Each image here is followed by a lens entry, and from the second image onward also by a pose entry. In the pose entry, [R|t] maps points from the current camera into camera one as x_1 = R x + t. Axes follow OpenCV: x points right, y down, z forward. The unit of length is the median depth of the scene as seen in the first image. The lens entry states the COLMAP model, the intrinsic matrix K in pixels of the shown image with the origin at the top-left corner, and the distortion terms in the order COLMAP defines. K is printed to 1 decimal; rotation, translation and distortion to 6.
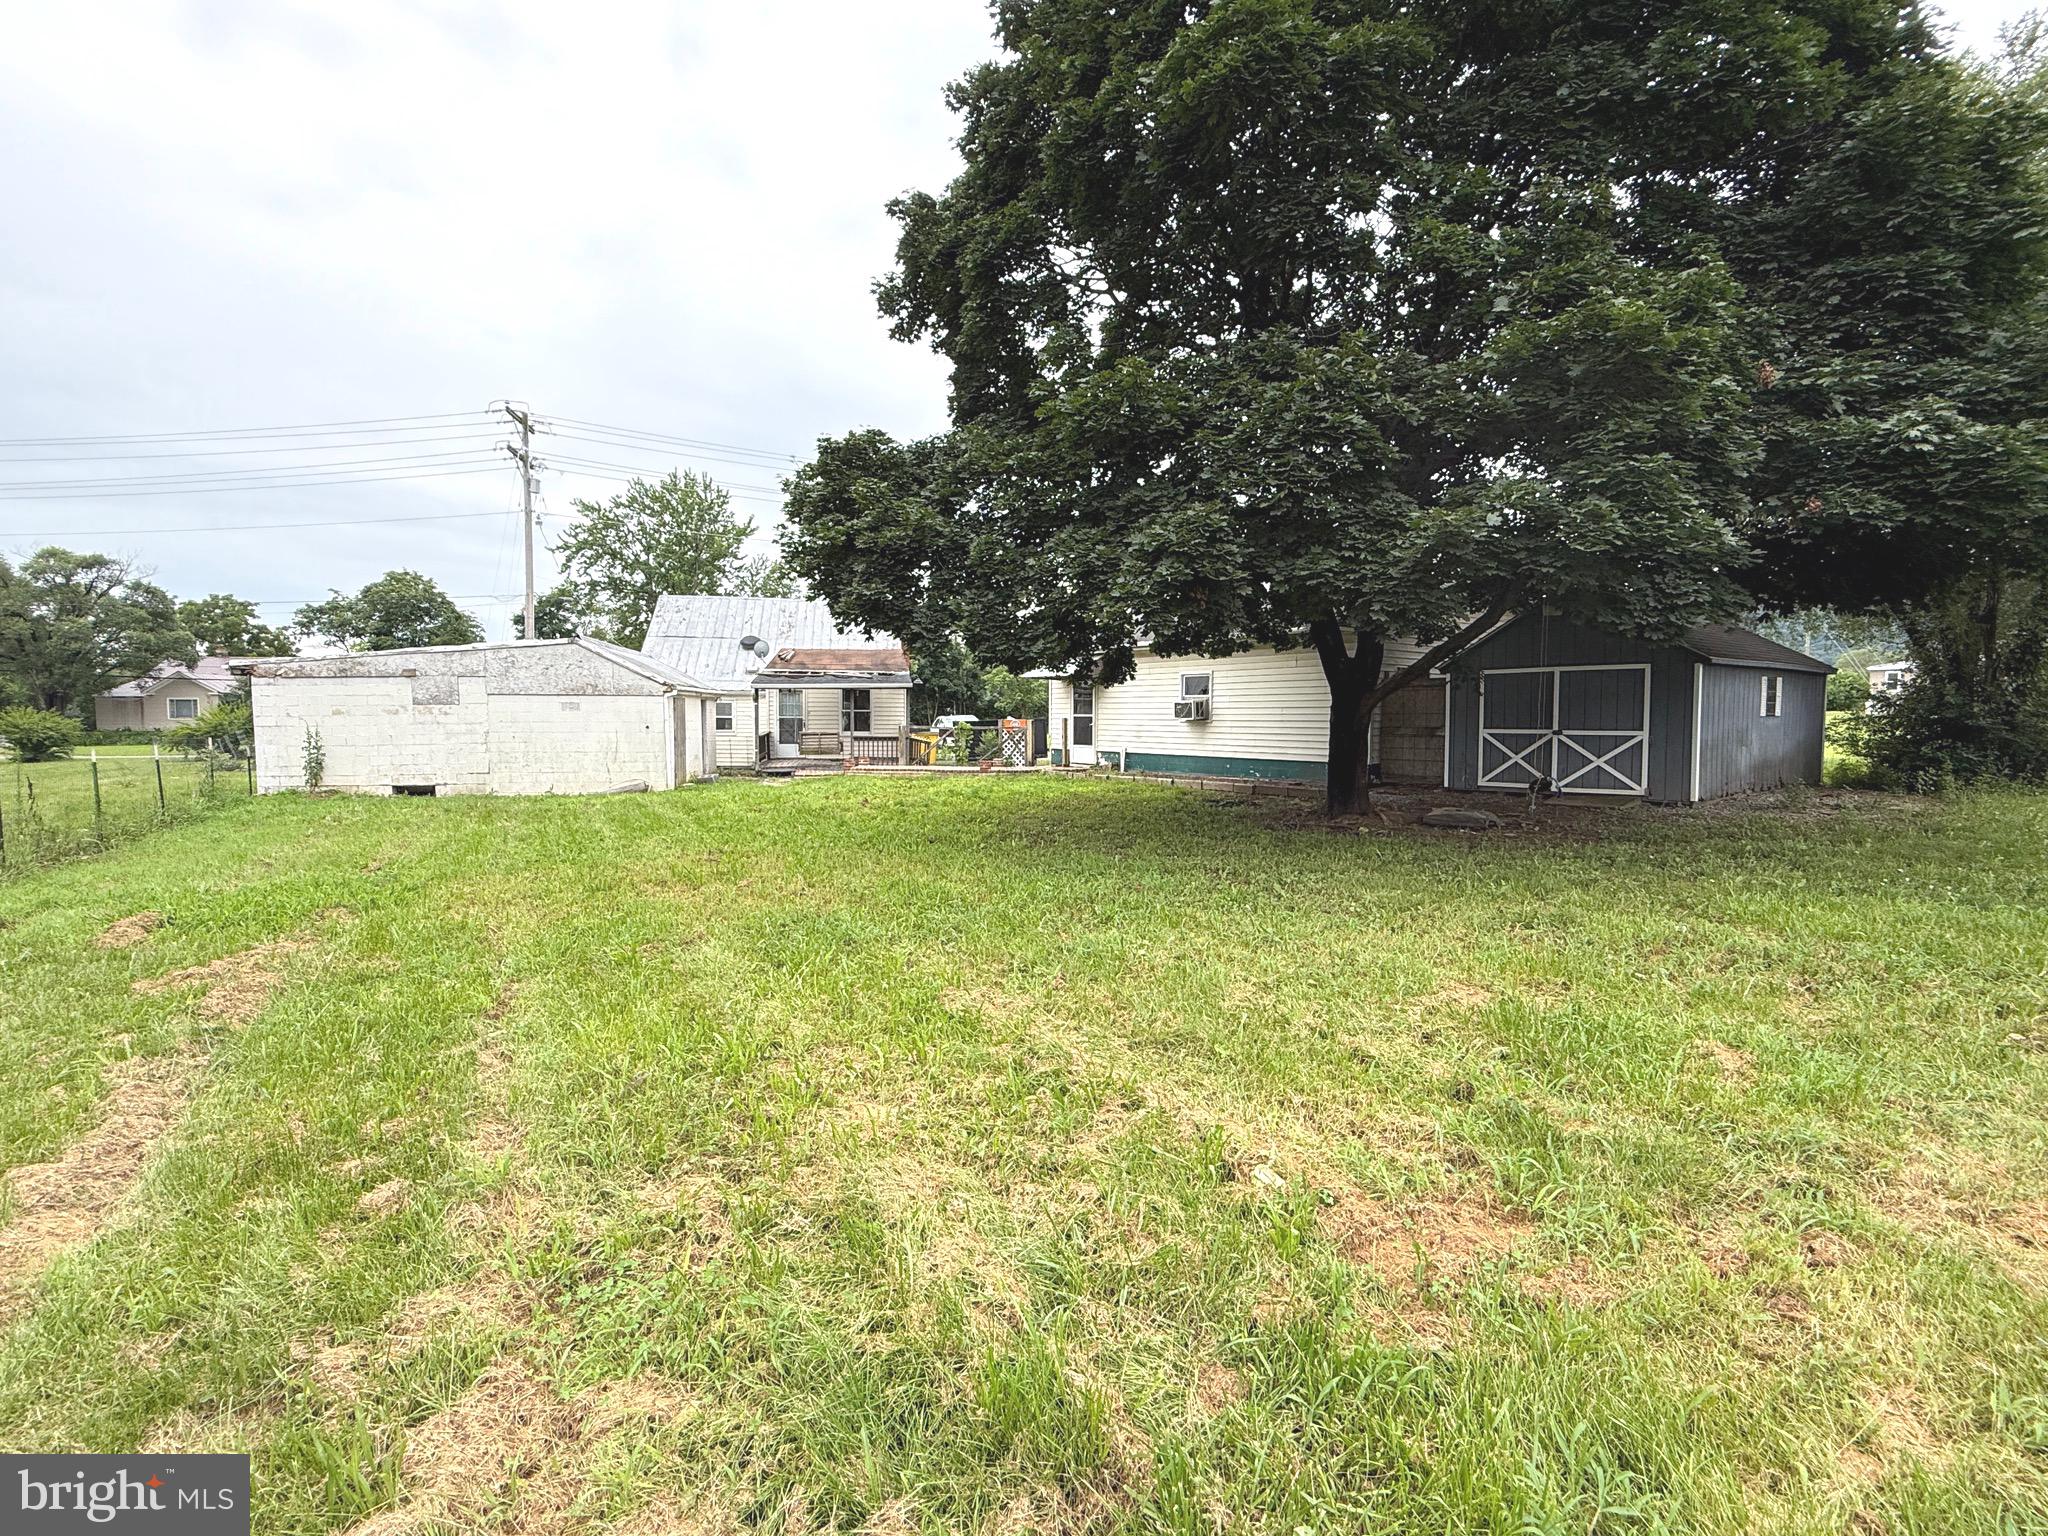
lens RADIAL K [[965.6, 0, 1024.0], [0, 965.6, 768.0], [0, 0, 1]] dist [-0.000309, -0.000022]
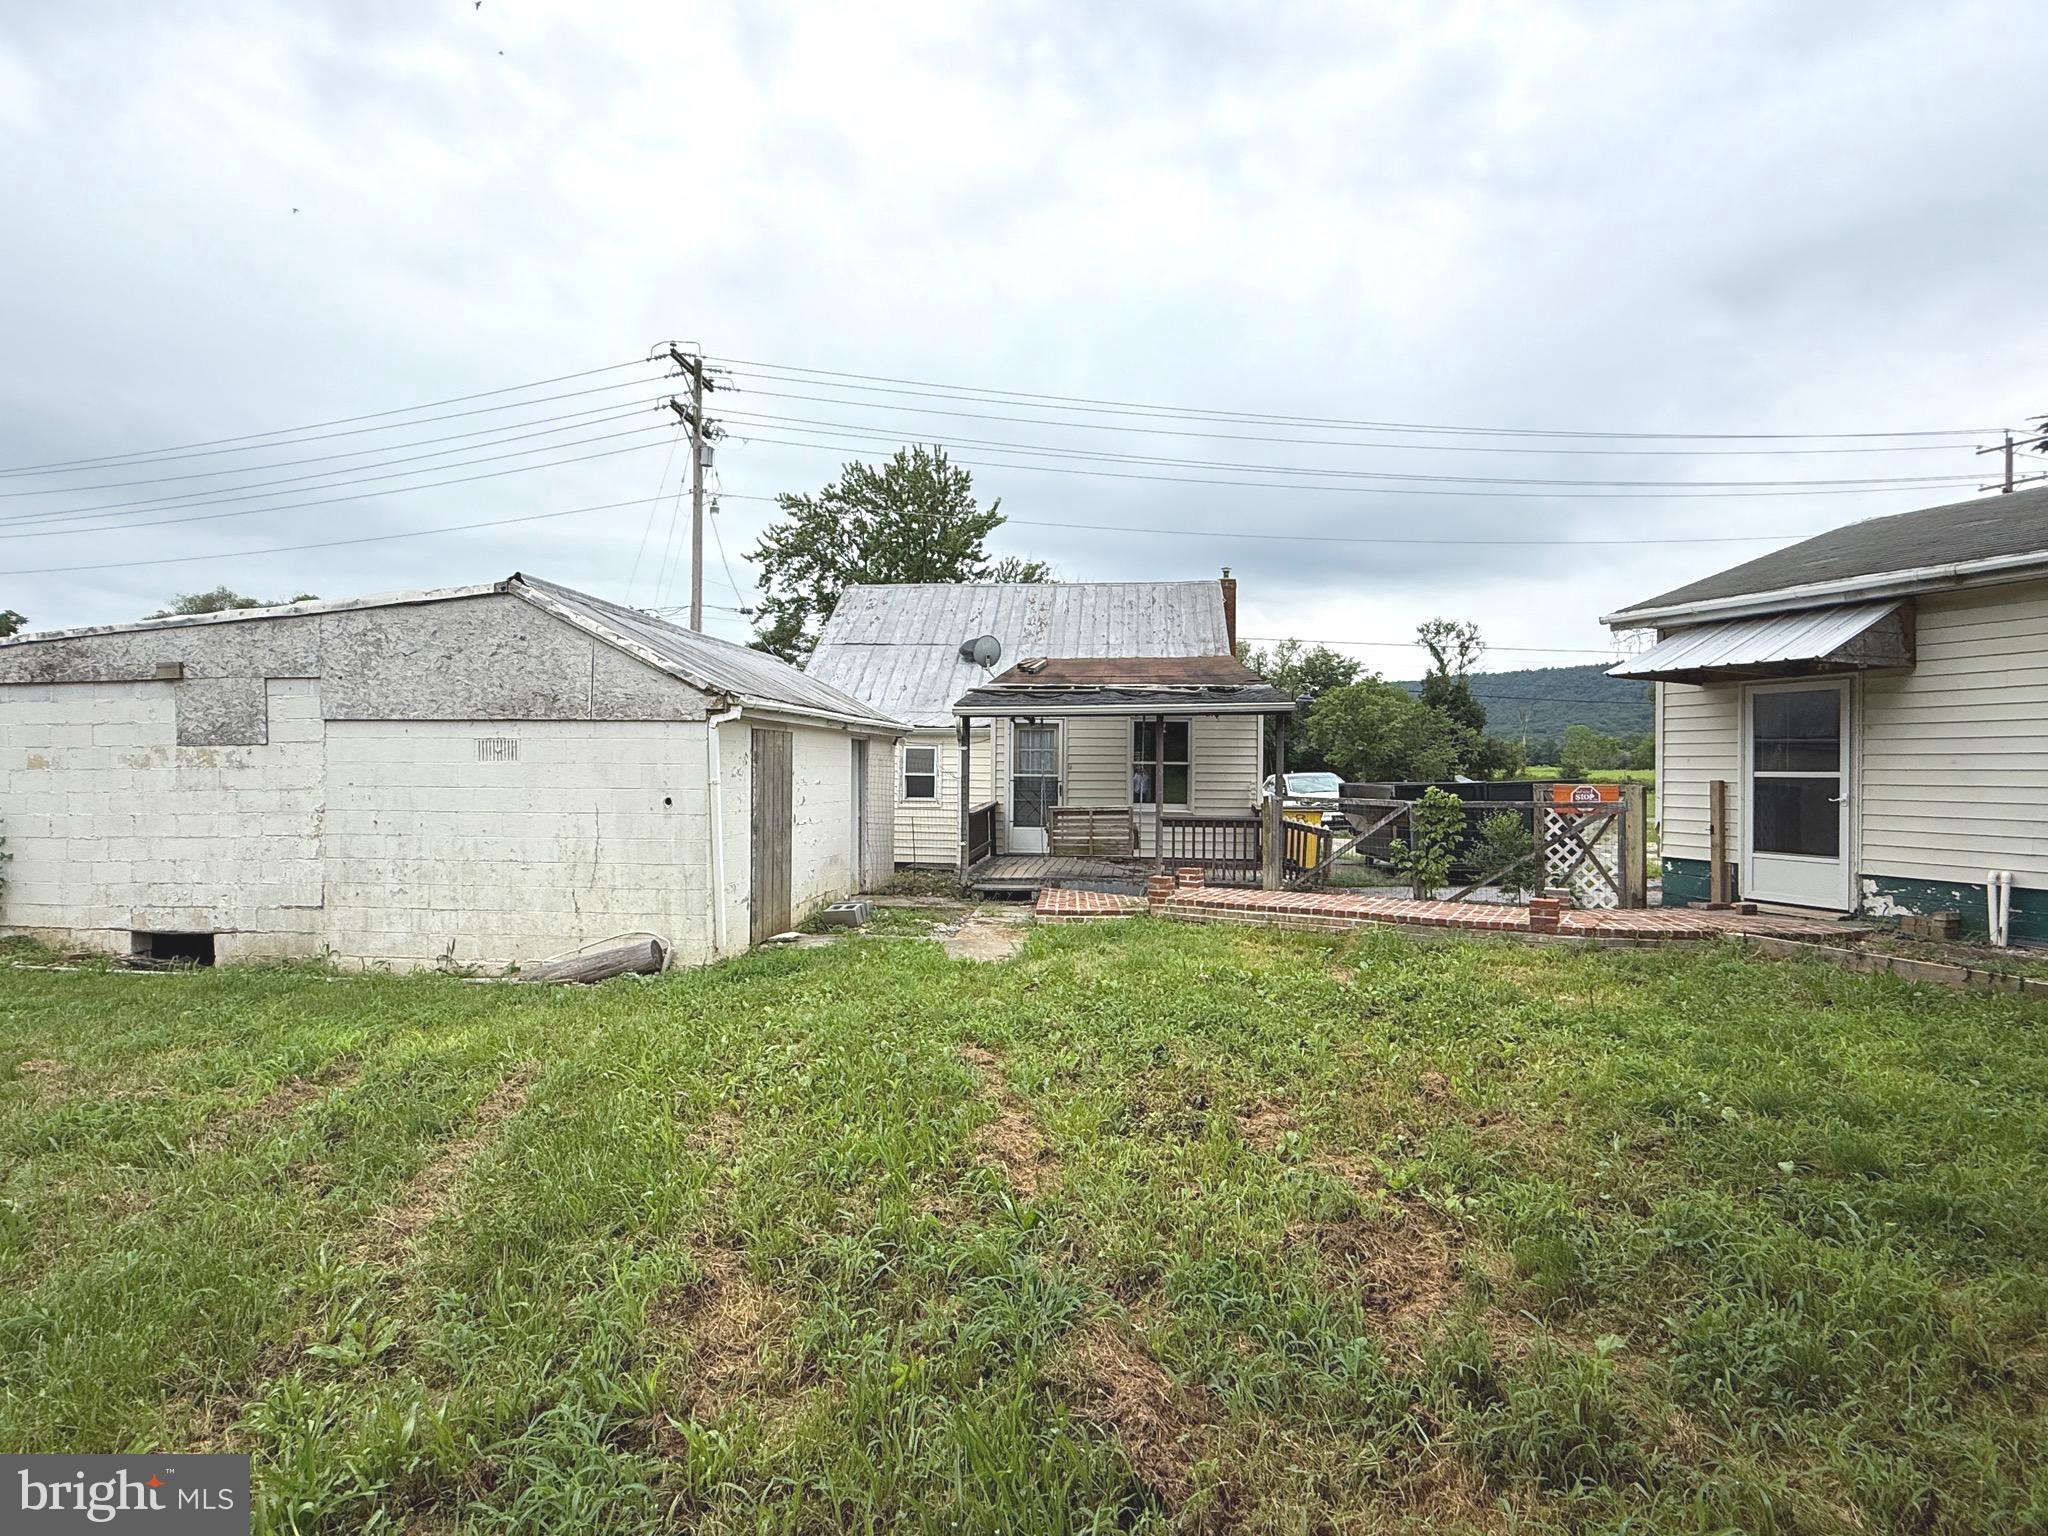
lens RADIAL K [[1037.7, 0, 1024.0], [0, 1037.7, 768.0], [0, 0, 1]] dist [0.000952, 0.000398]
pose [[0.965387, 0.001737, -0.260816, -0.097184], [-0.017064, 0.998256, -0.056512, -0.023918], [0.260263, 0.059007, 0.963733, 0.439895]]
